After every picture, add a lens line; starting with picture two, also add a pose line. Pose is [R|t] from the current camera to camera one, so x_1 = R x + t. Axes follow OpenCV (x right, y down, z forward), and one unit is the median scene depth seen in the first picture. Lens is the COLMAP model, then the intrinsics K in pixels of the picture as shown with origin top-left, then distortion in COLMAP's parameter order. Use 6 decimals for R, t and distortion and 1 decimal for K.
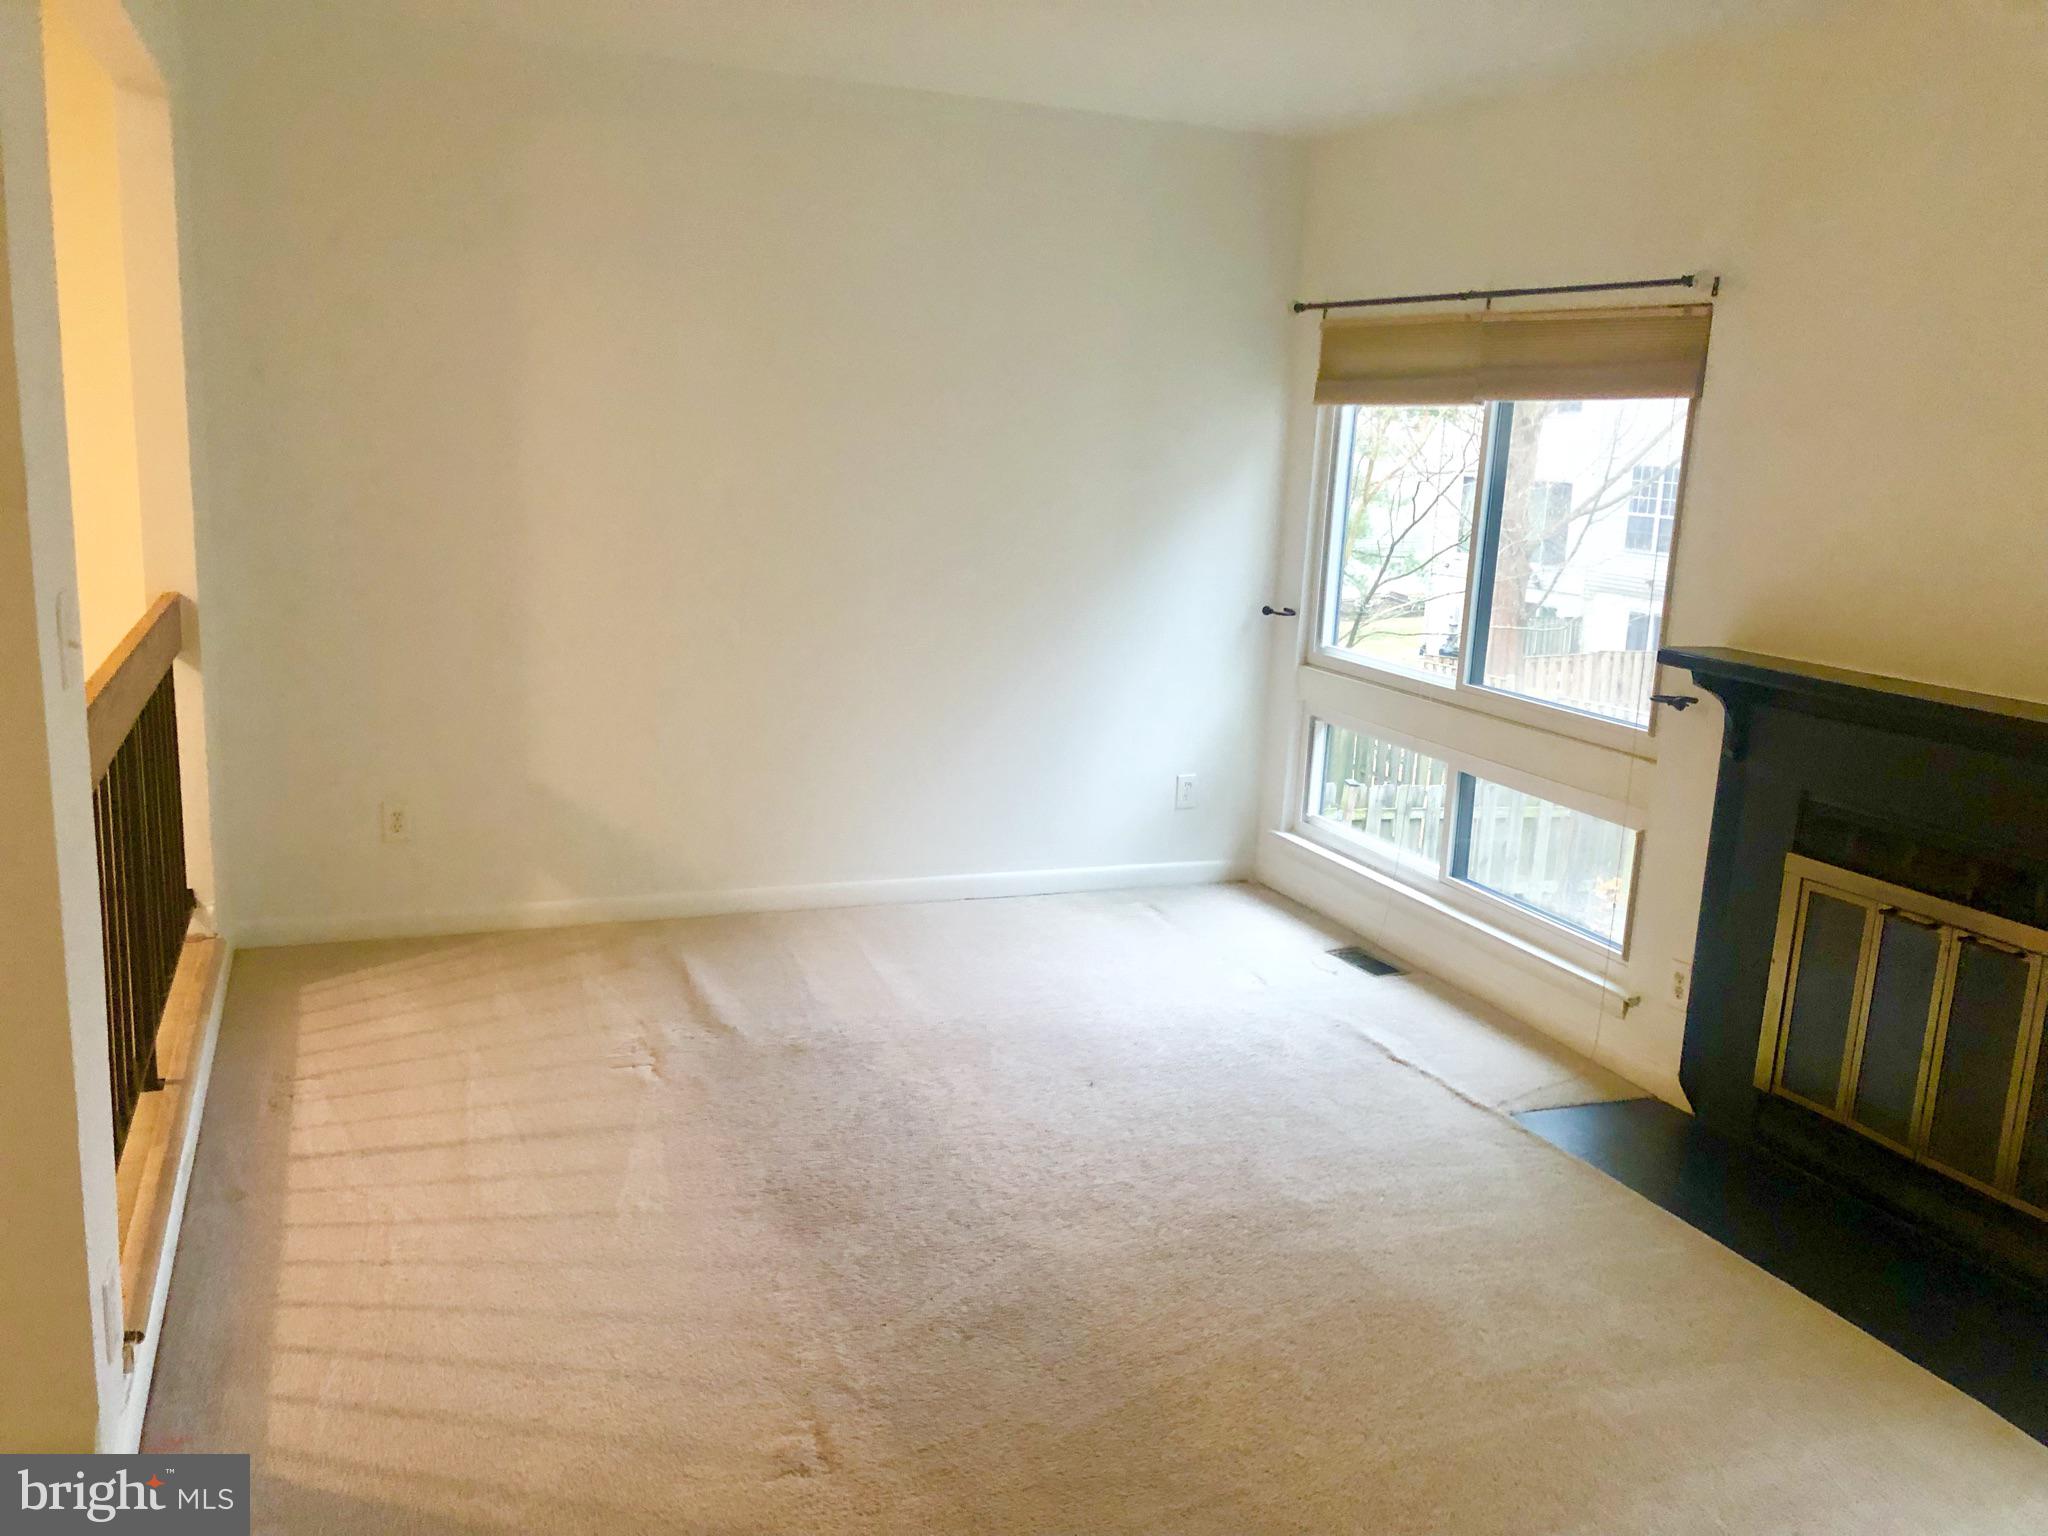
lens RADIAL K [[1643.6, 0, 1030.1], [0, 1643.6, 731.0], [0, 0, 1]] dist [0.146774, -0.327729]
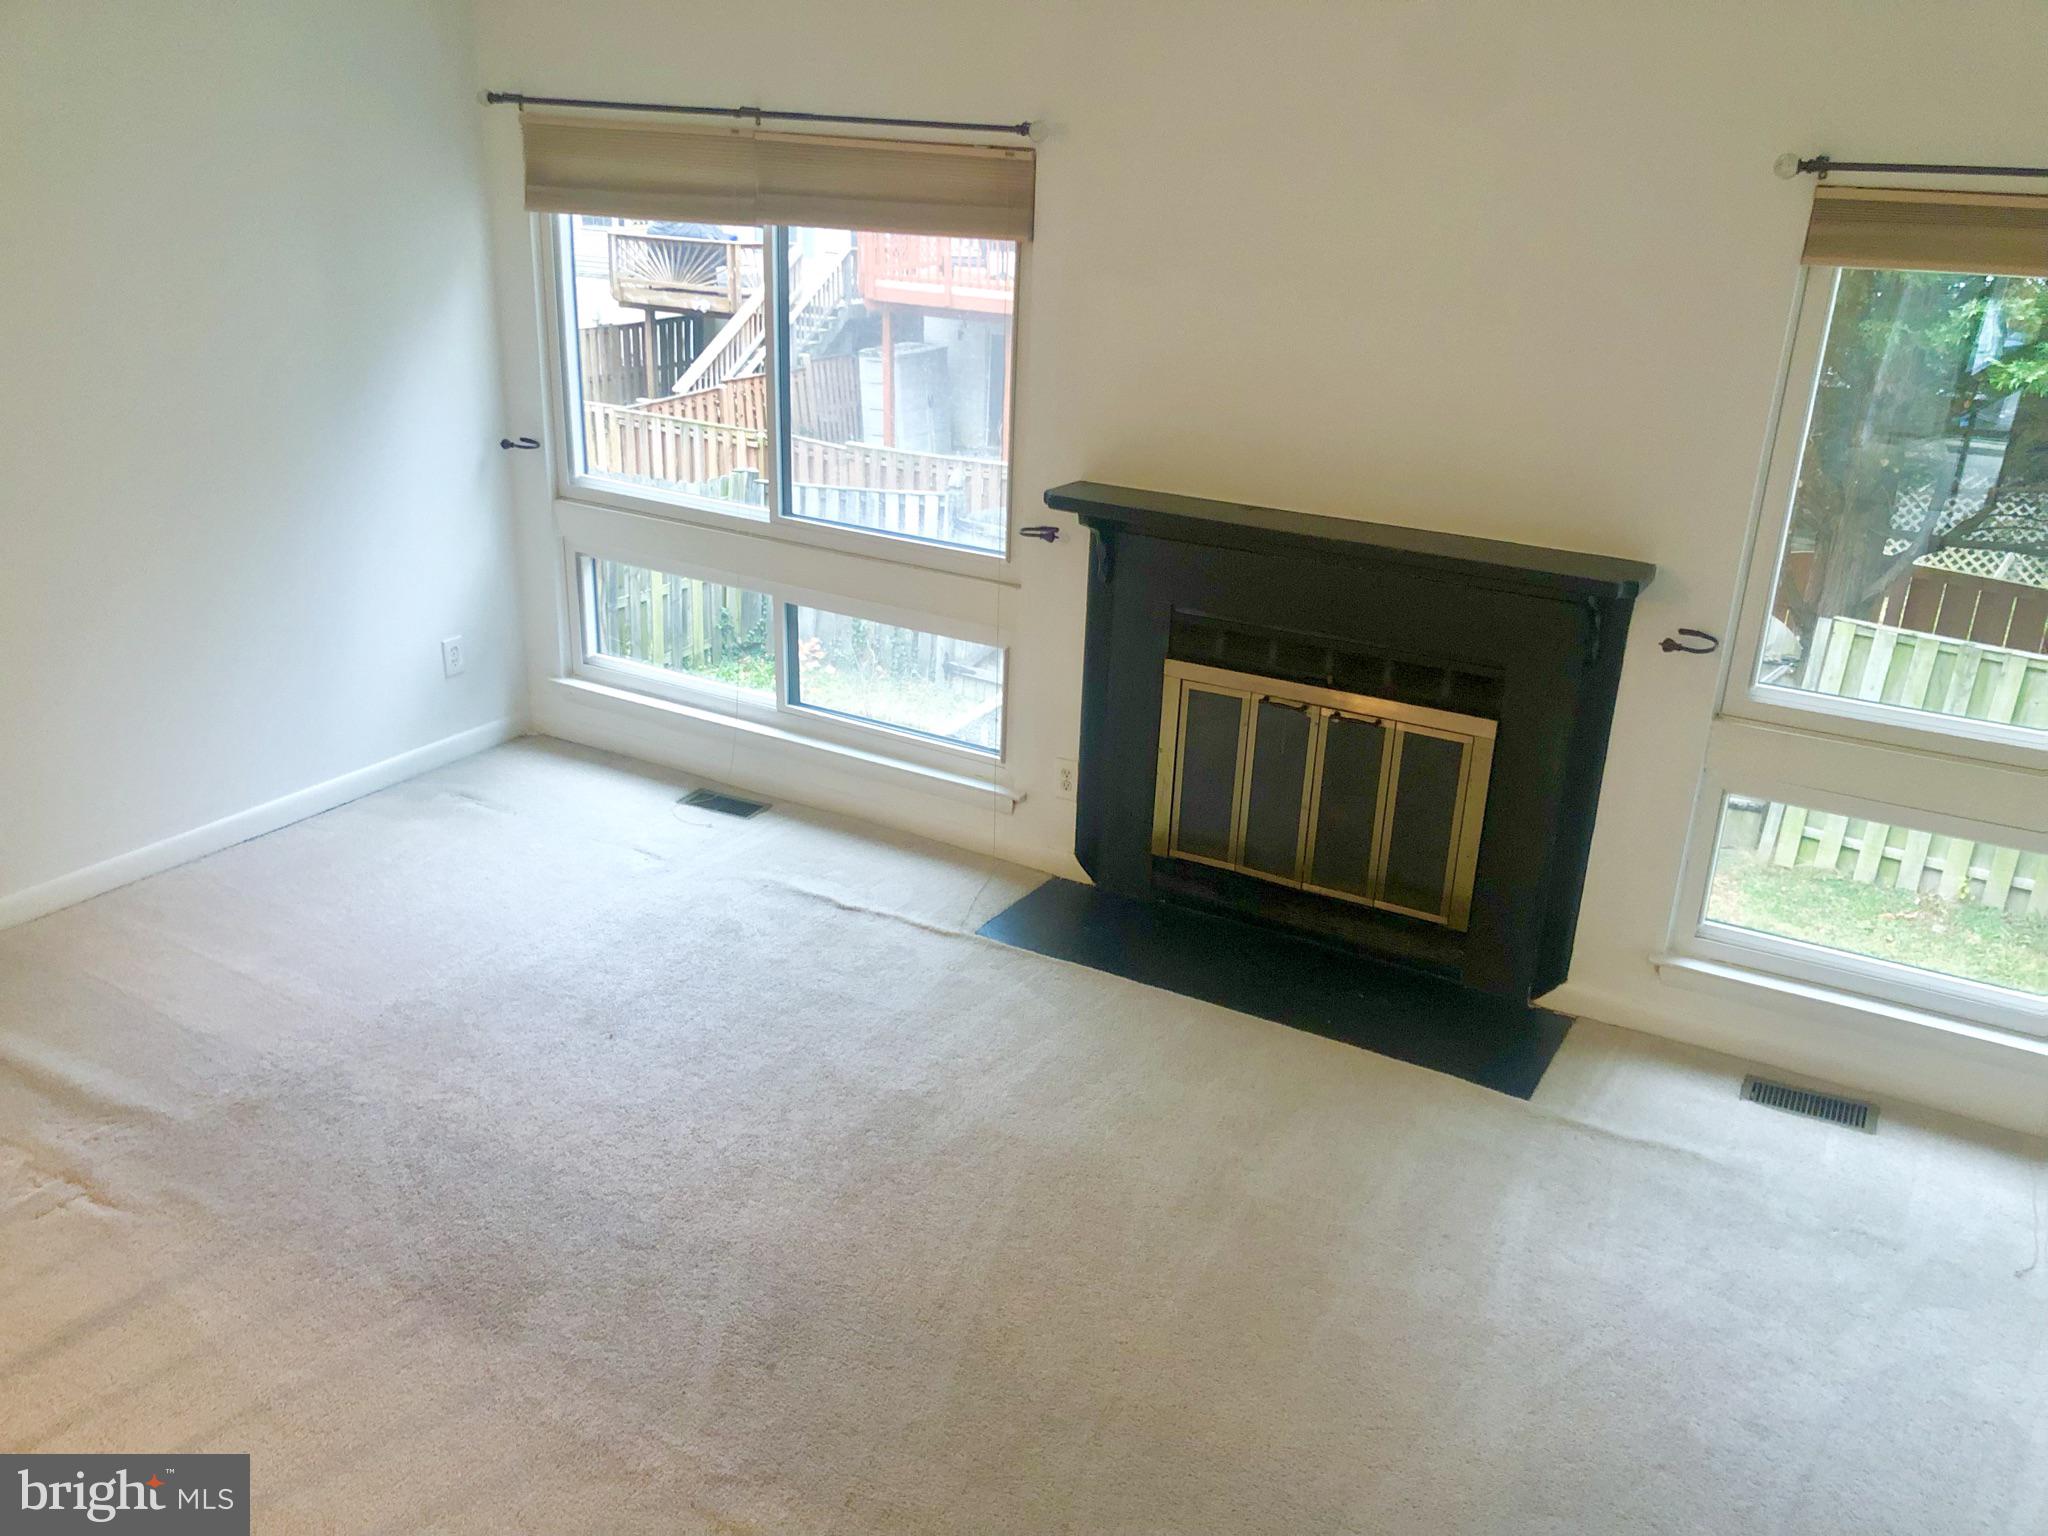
lens RADIAL K [[1652.1, 0, 1024.0], [0, 1652.1, 768.0], [0, 0, 1]] dist [-0.004064, 0.004087]
pose [[0.783751, -0.242532, 0.571763, -0.266292], [0.109960, 0.960245, 0.256591, -0.142197], [-0.611264, -0.138233, 0.779261, 0.132345]]
